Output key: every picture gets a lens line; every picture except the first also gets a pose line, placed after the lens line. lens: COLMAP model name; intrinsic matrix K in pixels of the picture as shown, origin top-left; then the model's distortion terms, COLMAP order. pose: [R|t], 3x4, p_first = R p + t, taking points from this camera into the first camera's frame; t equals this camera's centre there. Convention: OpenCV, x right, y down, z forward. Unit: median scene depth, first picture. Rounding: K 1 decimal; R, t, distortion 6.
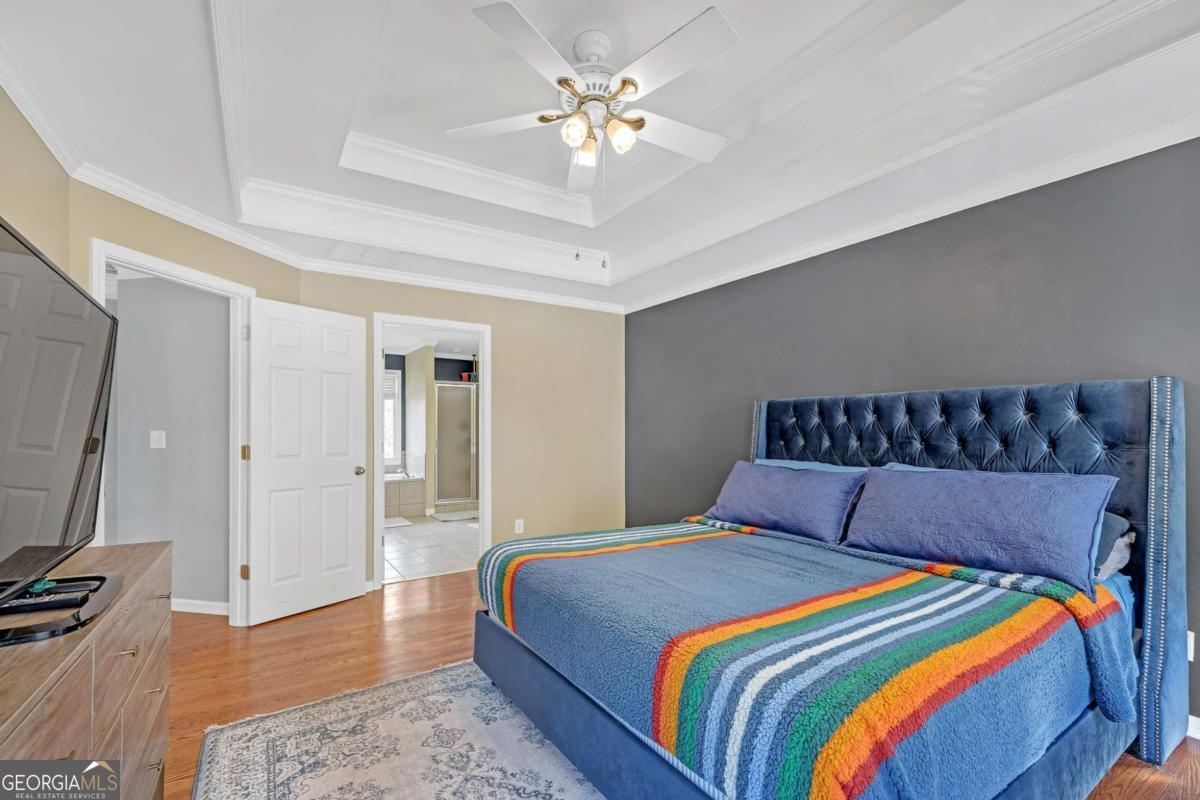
lens RADIAL K [[530.5, 0, 610.0], [0, 530.5, 424.5], [0, 0, 1]] dist [-0.000916, 0.000139]
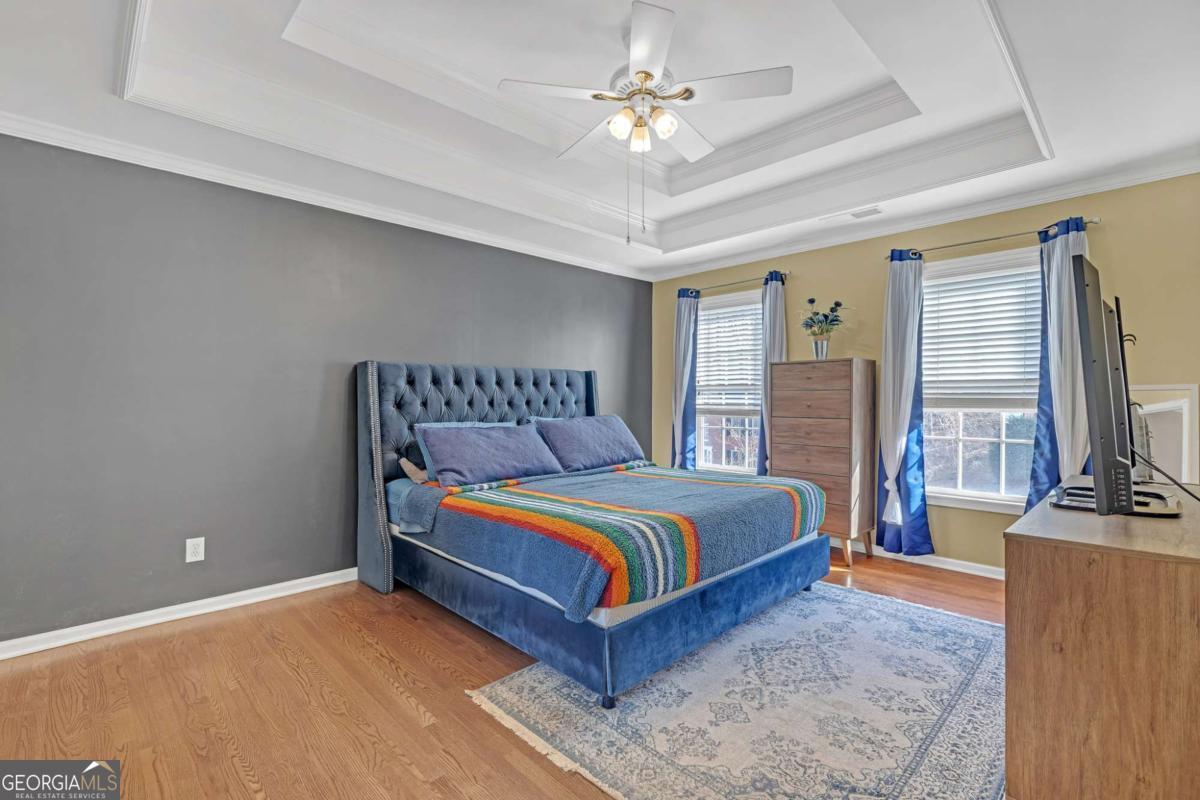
lens RADIAL K [[530.5, 0, 603.3], [0, 530.5, 402.9], [0, 0, 1]] dist [-0.000916, 0.000139]
pose [[-0.189967, -0.010827, 0.981731, -1.195507], [-0.008404, 0.999920, 0.009401, 0.026759], [-0.981755, -0.006465, -0.190043, 1.399893]]
